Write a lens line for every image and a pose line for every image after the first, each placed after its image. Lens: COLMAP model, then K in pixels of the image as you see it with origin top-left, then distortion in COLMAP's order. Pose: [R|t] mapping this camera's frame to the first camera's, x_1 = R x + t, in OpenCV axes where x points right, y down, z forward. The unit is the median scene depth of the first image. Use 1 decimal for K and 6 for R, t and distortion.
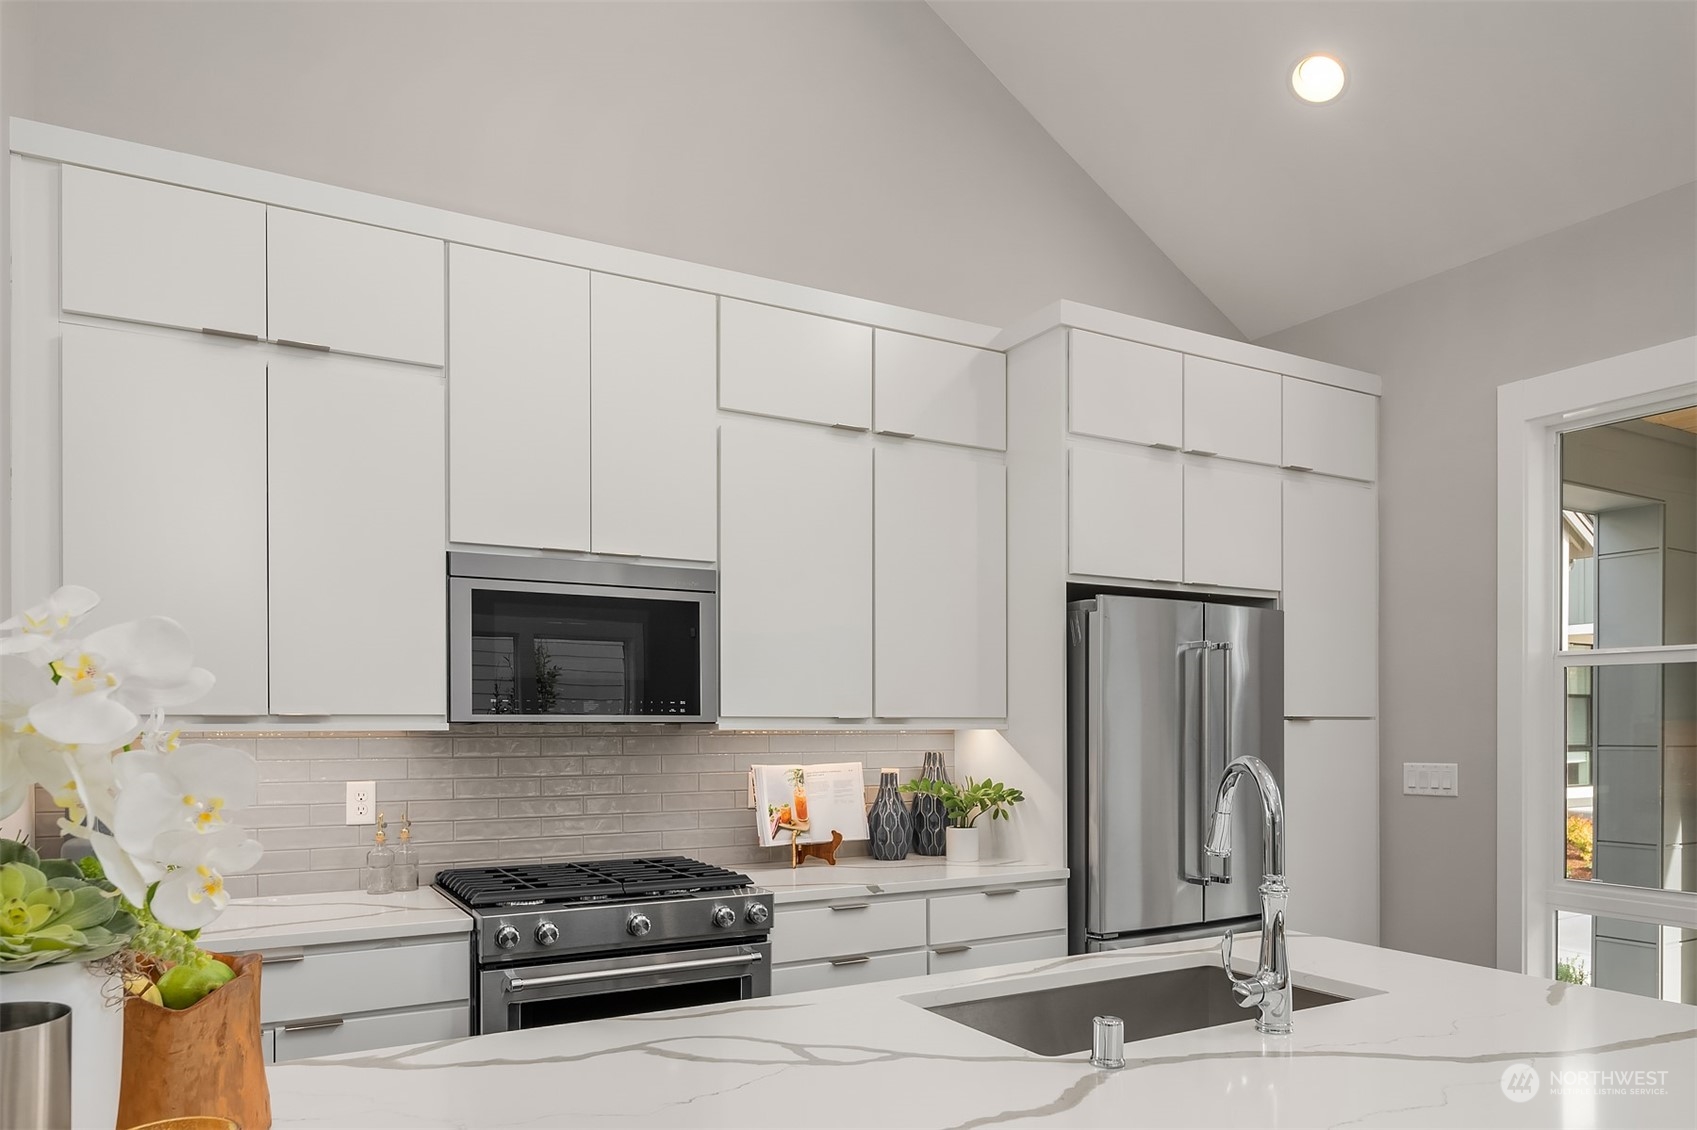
lens RADIAL K [[1161.9, 0, 850.6], [0, 1161.9, 669.6], [0, 0, 1]] dist [-0.003253, -0.003338]
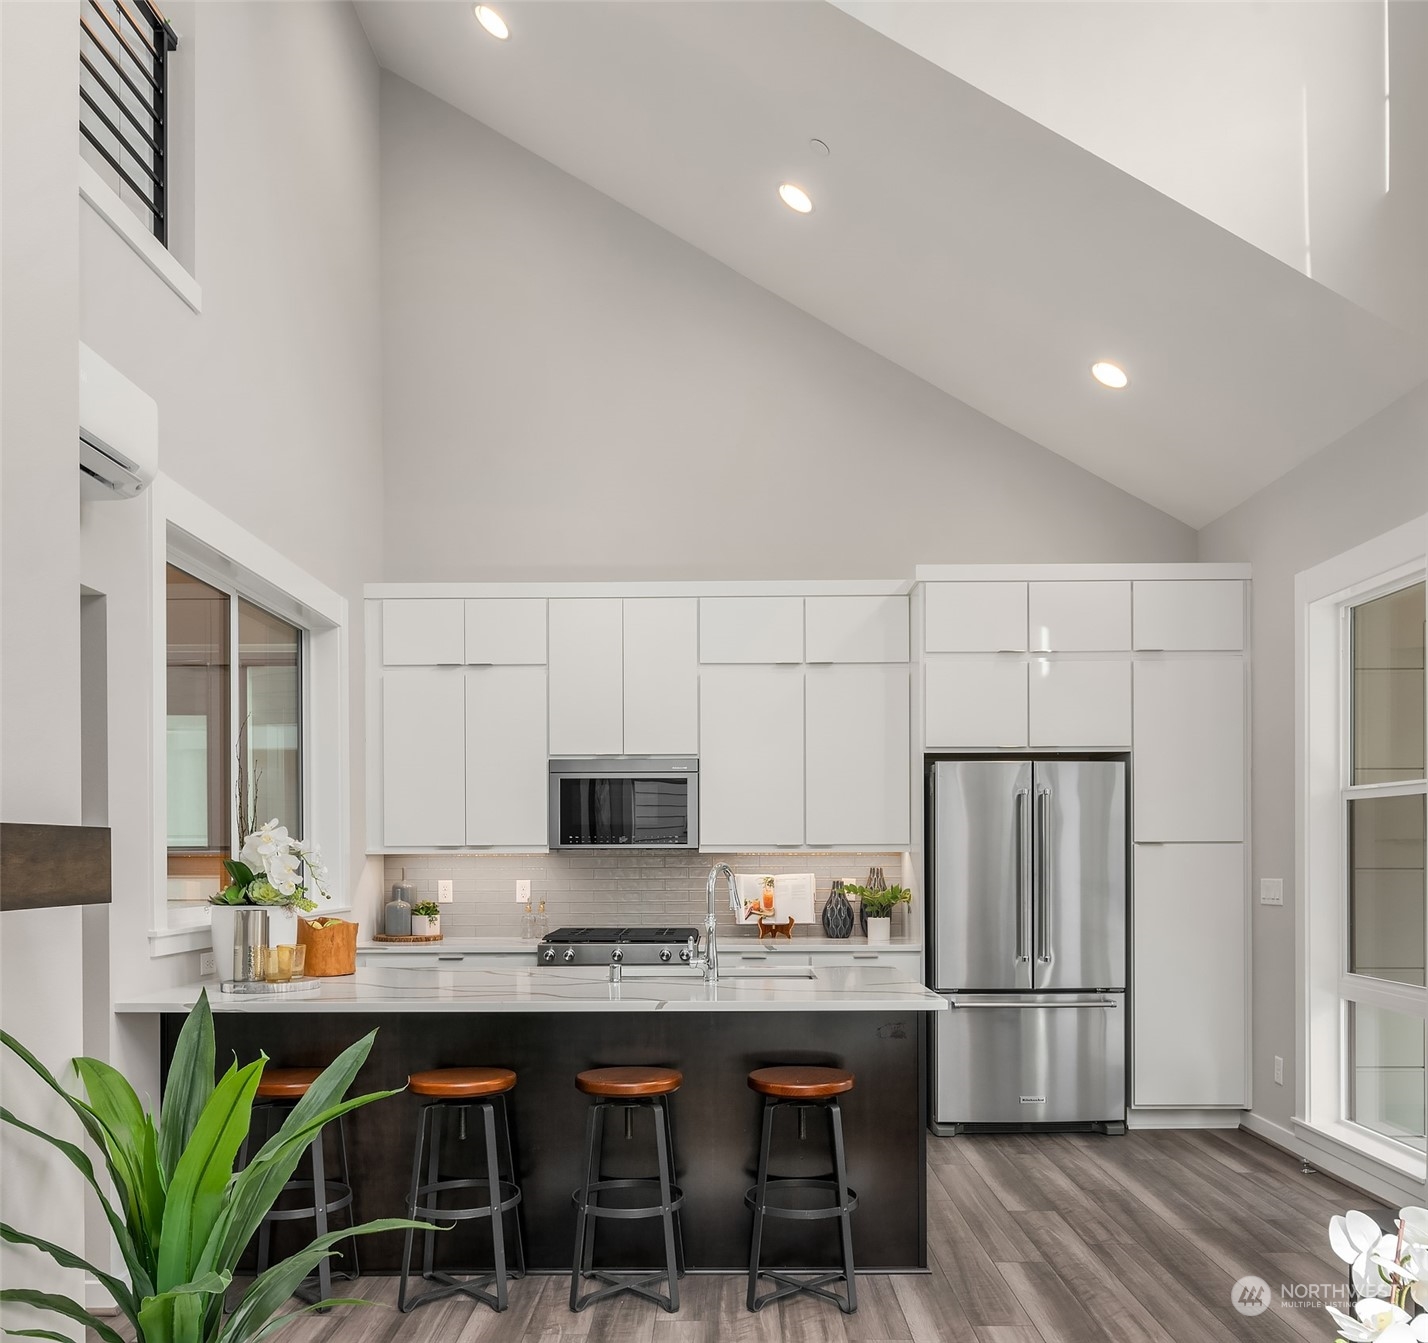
lens RADIAL K [[1452.4, 0, 714.0], [0, 1452.4, 671.5], [0, 0, 1]] dist [-0.006440, 0.000117]
pose [[0.843982, -0.068464, -0.531985, 0.982966], [0.028538, 0.996147, -0.082926, -0.033038], [0.535612, 0.054806, 0.842684, -0.745686]]
